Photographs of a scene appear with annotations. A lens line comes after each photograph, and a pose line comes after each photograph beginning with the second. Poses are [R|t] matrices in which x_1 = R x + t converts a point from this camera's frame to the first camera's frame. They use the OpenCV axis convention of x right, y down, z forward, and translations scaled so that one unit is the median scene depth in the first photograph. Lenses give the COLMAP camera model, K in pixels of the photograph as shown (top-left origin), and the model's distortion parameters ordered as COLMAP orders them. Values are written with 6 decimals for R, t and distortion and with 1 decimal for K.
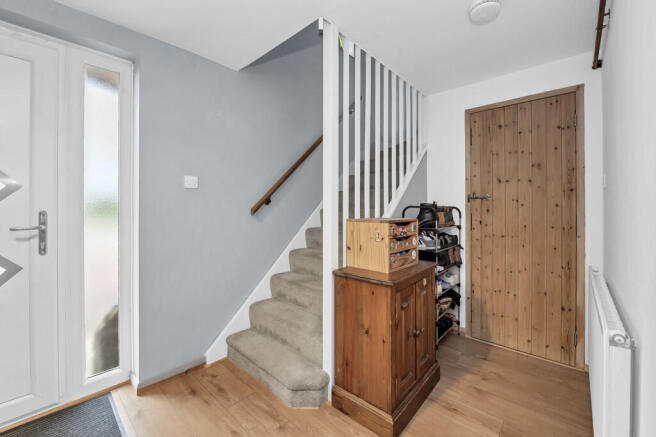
lens RADIAL K [[272.4, 0, 332.3], [0, 272.4, 205.5], [0, 0, 1]] dist [-0.002302, -0.000354]
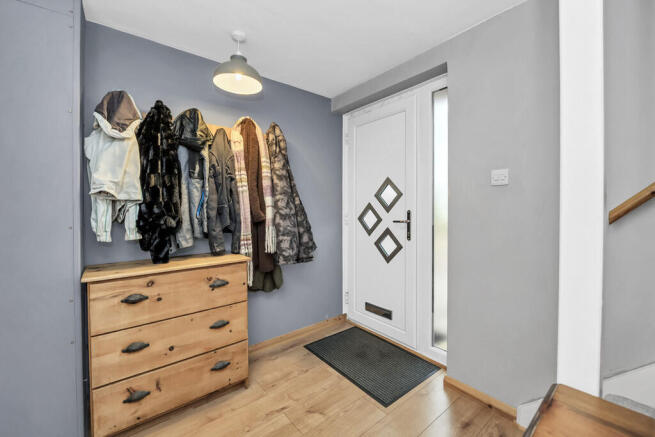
lens RADIAL K [[271.9, 0, 332.0], [0, 271.9, 208.2], [0, 0, 1]] dist [-0.002302, -0.000354]
pose [[-0.150475, 0.010595, -0.988557, 0.381803], [0.005655, 0.999935, 0.009856, -0.006472], [0.988598, -0.004107, -0.150526, 0.706369]]
